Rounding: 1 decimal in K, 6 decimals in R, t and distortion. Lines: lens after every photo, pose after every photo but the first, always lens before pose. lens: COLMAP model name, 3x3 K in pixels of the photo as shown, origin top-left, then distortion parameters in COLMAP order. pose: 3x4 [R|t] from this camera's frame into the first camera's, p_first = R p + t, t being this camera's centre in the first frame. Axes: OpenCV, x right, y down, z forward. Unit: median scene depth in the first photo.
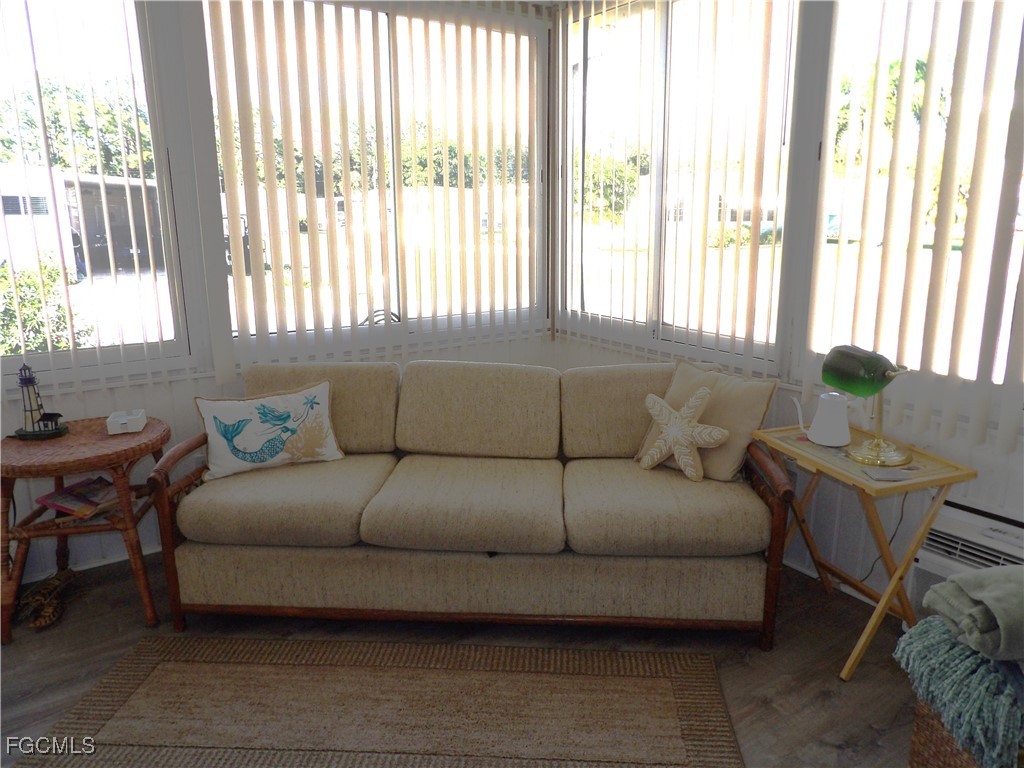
lens RADIAL K [[730.5, 0, 512.0], [0, 730.5, 384.0], [0, 0, 1]] dist [-0.035182, -0.000460]
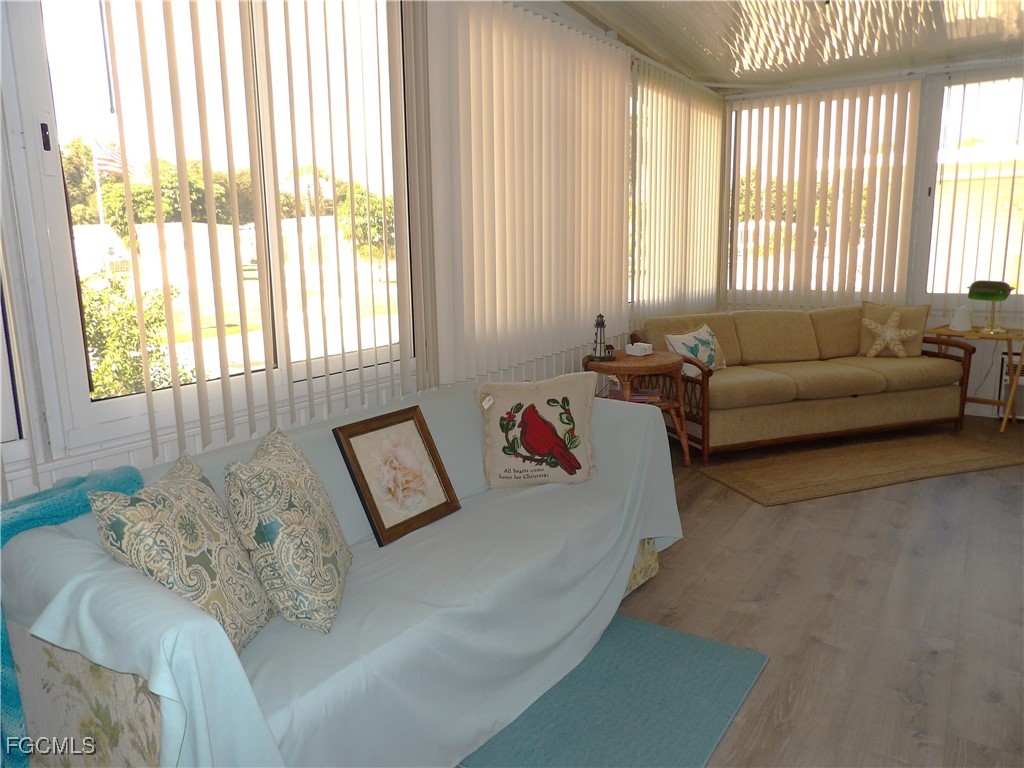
lens RADIAL K [[717.8, 0, 512.0], [0, 717.8, 384.0], [0, 0, 1]] dist [0.001339, 0.000619]
pose [[0.919912, -0.083044, 0.383231, -1.456680], [0.100737, 0.994566, -0.026292, 0.145181], [-0.378965, 0.062792, 0.923278, -0.382924]]
